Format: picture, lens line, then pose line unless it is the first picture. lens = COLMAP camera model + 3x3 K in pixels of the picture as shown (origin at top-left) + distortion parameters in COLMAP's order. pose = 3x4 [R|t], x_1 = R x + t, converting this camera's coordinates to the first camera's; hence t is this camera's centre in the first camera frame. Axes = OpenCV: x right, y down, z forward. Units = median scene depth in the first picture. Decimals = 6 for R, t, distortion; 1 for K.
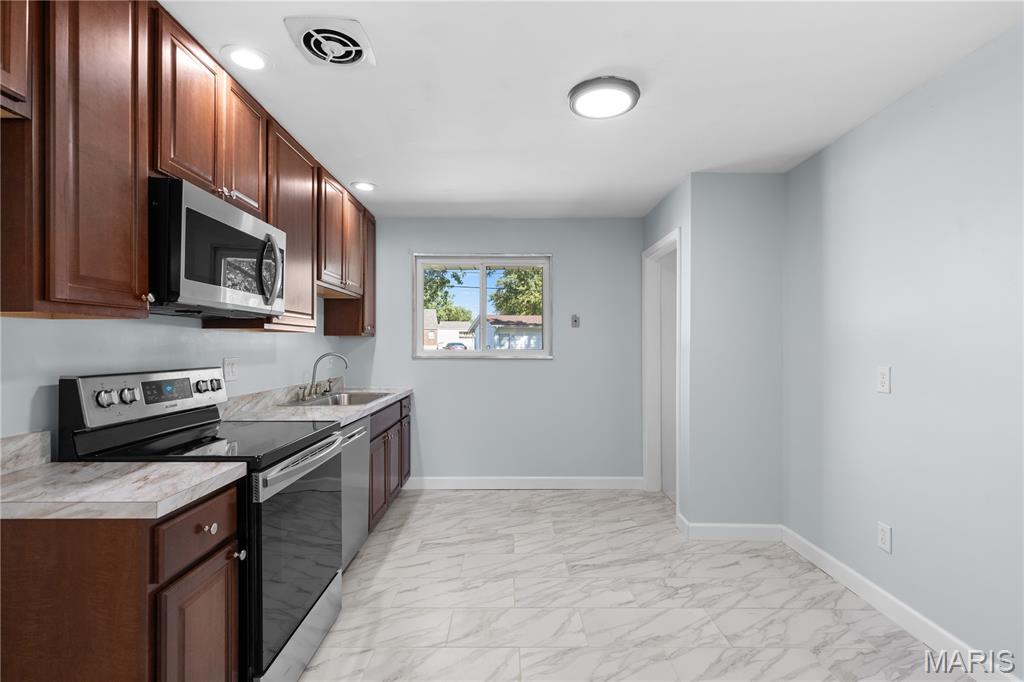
lens RADIAL K [[474.9, 0, 510.7], [0, 474.9, 345.1], [0, 0, 1]] dist [0.003219, -0.000218]
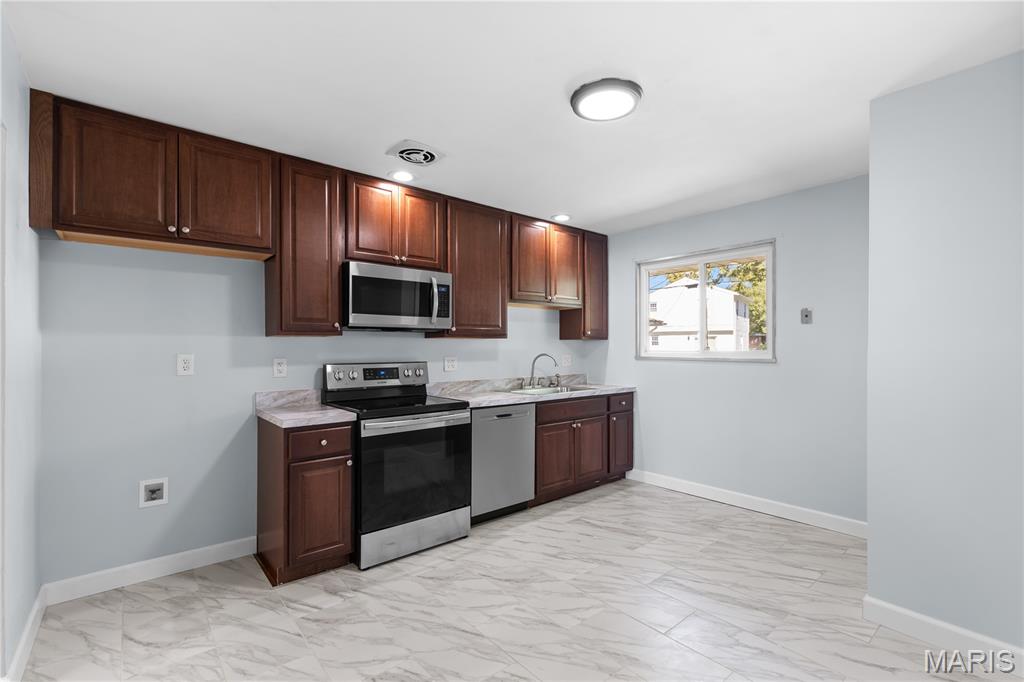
lens RADIAL K [[462.0, 0, 516.9], [0, 462.0, 344.5], [0, 0, 1]] dist [0.001065, -0.000932]
pose [[0.644278, -0.010468, -0.764720, 0.596791], [0.008142, 0.999944, -0.006827, 0.000217], [0.764748, -0.001828, 0.644327, 0.165583]]
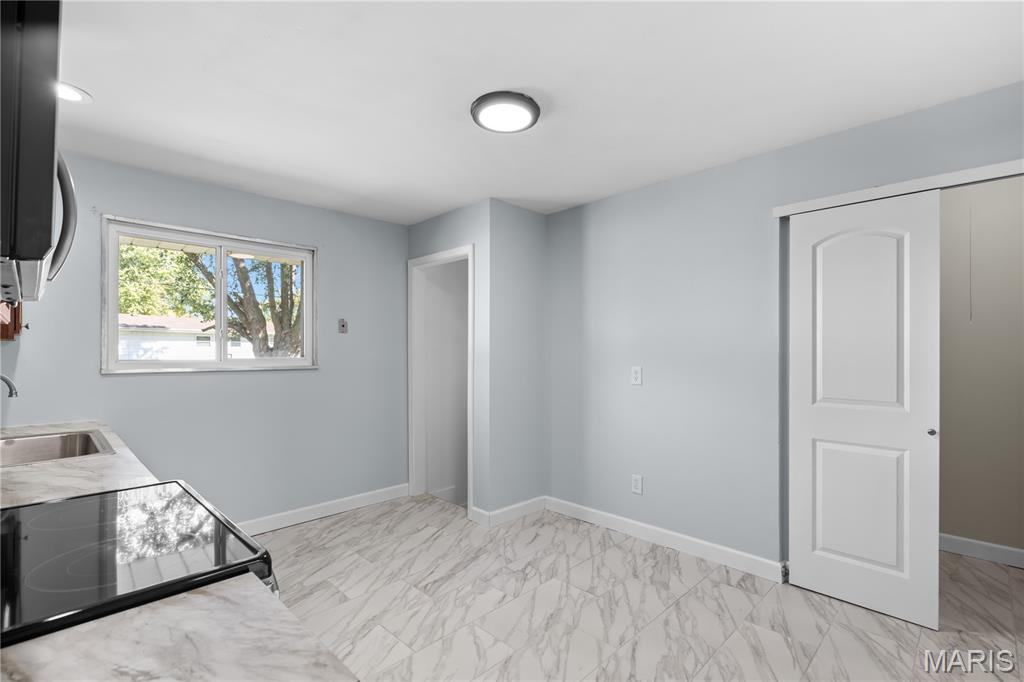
lens RADIAL K [[463.0, 0, 515.4], [0, 463.0, 350.9], [0, 0, 1]] dist [0.008770, -0.000135]
pose [[0.706583, -0.004099, 0.707619, -0.360811], [0.003733, 0.999991, 0.002065, -0.005422], [-0.707621, 0.001182, 0.706592, 0.201124]]
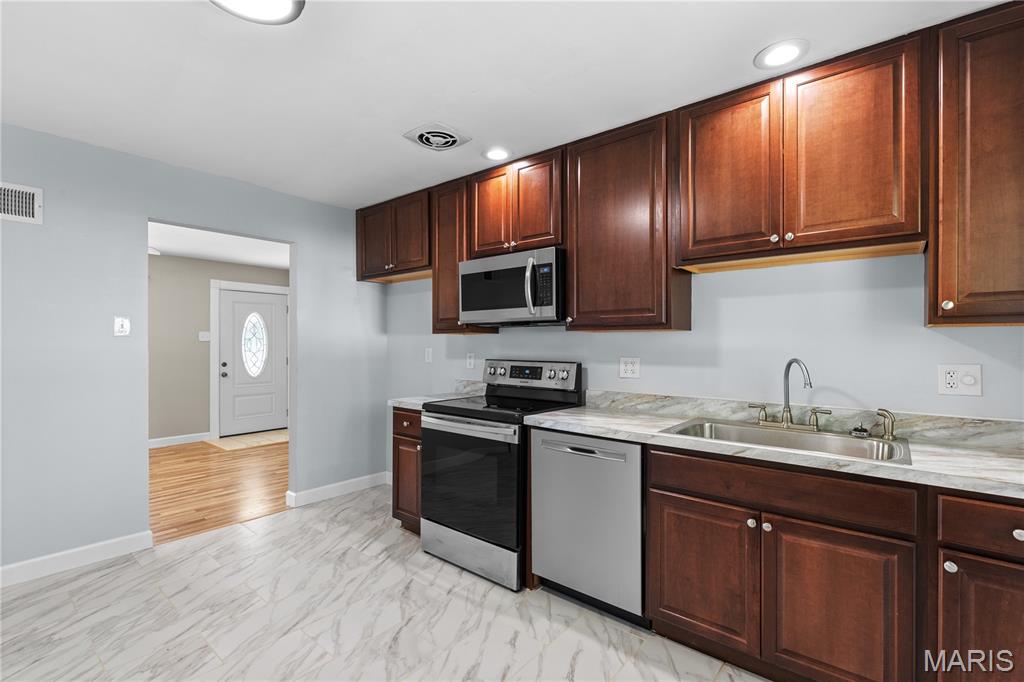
lens RADIAL K [[462.0, 0, 516.9], [0, 462.0, 344.5], [0, 0, 1]] dist [0.001065, -0.000932]
pose [[-0.641689, -0.003930, -0.766955, 0.336218], [-0.002188, 0.999992, -0.003293, 0.001656], [0.766962, -0.000435, -0.641693, 1.259225]]
